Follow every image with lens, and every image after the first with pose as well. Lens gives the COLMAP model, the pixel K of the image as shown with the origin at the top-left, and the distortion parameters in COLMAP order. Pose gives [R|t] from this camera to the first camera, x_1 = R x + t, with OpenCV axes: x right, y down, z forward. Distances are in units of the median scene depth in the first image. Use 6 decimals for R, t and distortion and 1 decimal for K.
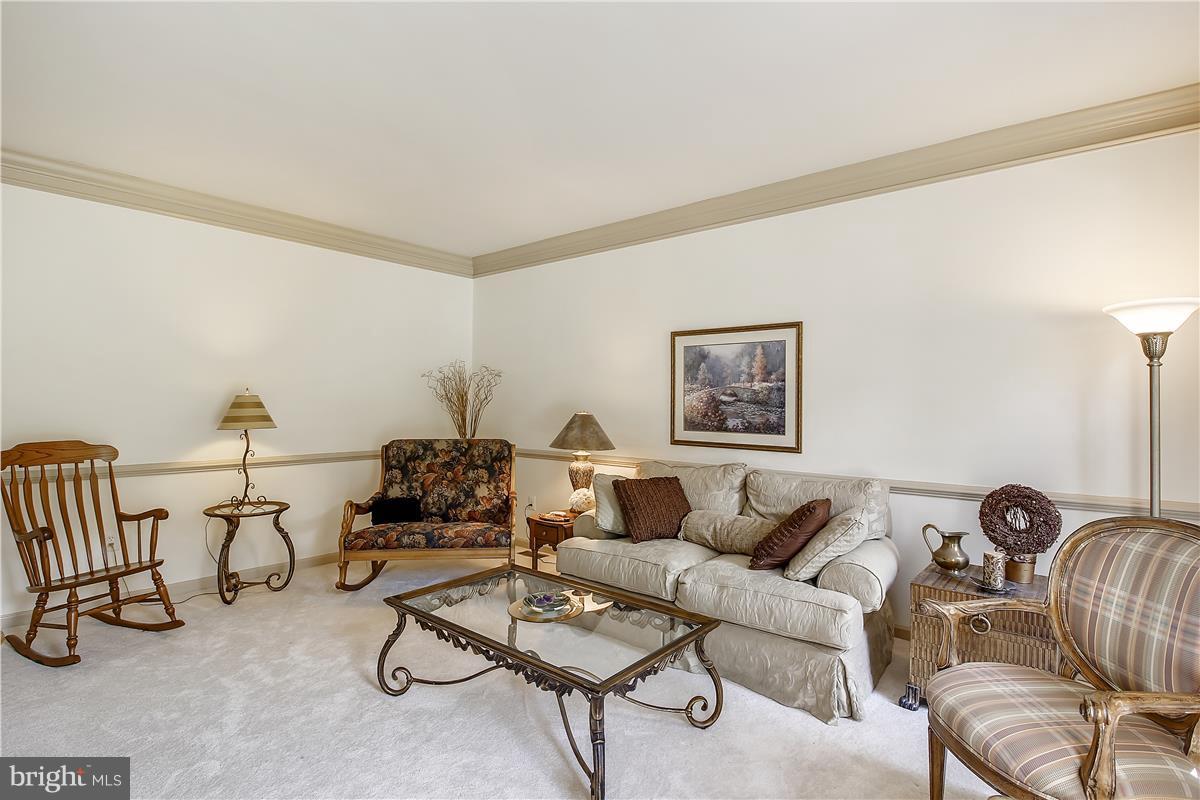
lens RADIAL K [[565.3, 0, 600.3], [0, 565.3, 401.6], [0, 0, 1]] dist [-0.020368, -0.001600]
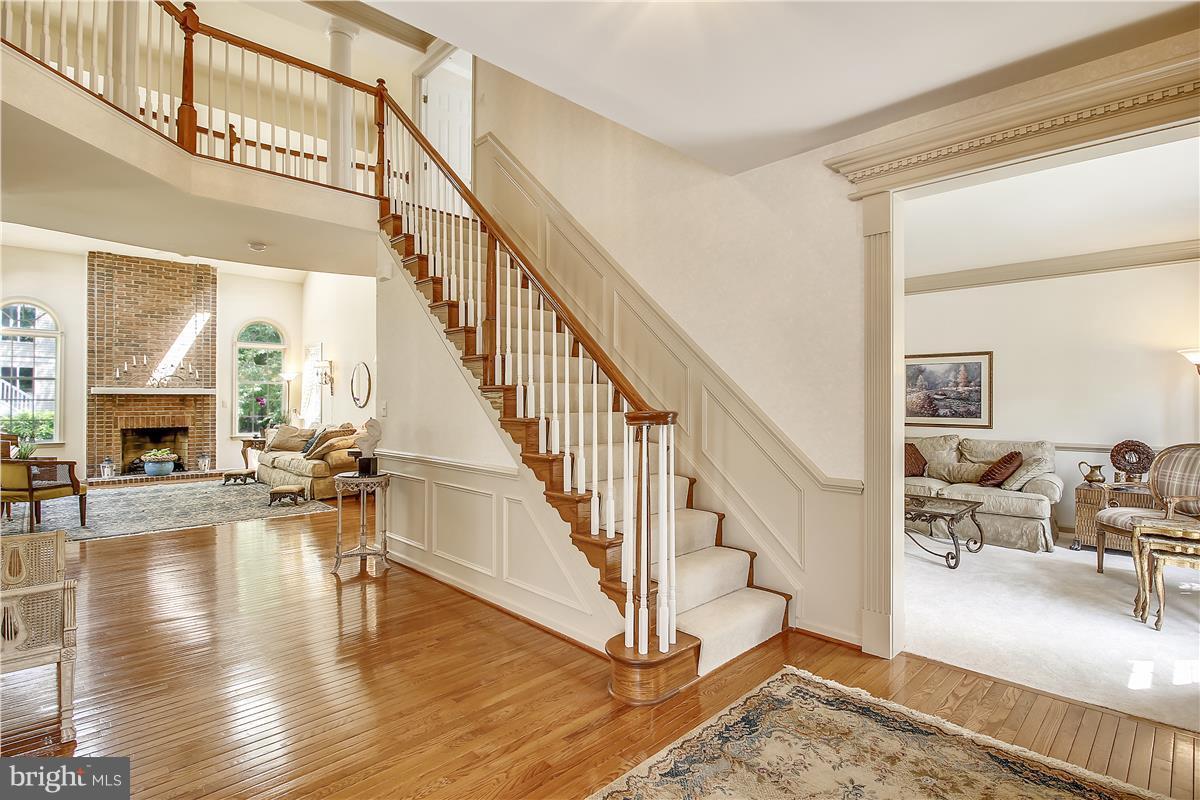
lens RADIAL K [[565.3, 0, 607.7], [0, 565.3, 403.3], [0, 0, 1]] dist [-0.020368, -0.001600]
pose [[0.995611, -0.003186, -0.093539, -0.788754], [0.003840, 0.999969, 0.006808, -0.002055], [0.093514, -0.007137, 0.995592, -0.970218]]
